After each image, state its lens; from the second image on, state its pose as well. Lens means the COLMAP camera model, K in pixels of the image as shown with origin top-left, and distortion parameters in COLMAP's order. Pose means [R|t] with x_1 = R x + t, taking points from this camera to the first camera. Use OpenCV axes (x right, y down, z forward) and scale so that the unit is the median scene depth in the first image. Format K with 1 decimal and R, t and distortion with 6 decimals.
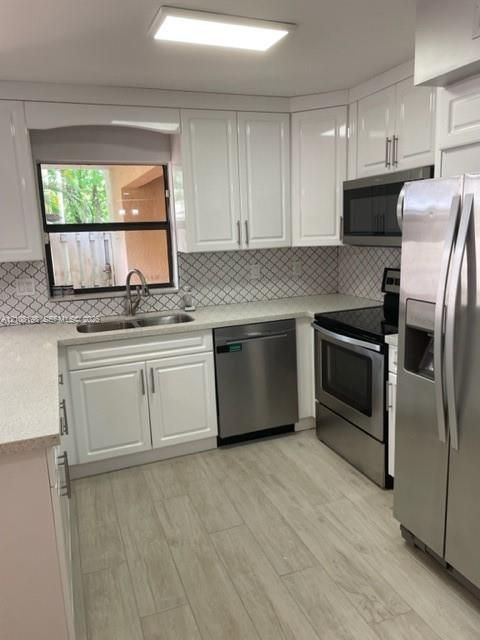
lens RADIAL K [[485.1, 0, 238.7], [0, 485.1, 321.4], [0, 0, 1]] dist [0.044681, -0.040567]
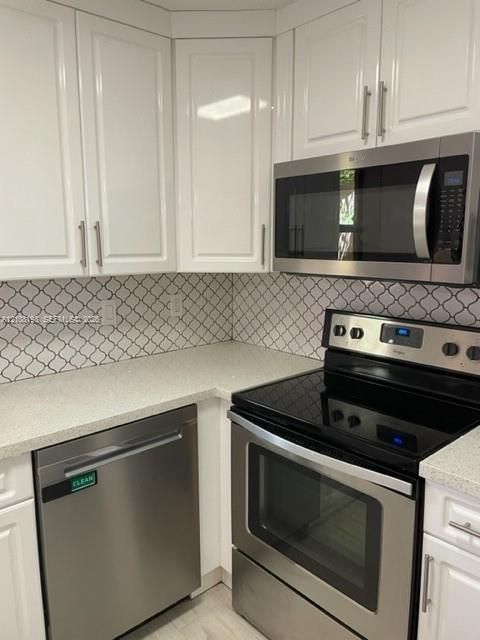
lens RADIAL K [[485.1, 0, 246.3], [0, 485.1, 319.6], [0, 0, 1]] dist [0.044681, -0.040567]
pose [[0.927277, -0.018857, 0.373900, -0.033683], [0.032701, 0.998993, -0.030716, -0.079801], [-0.372945, 0.040710, 0.926960, 0.453083]]
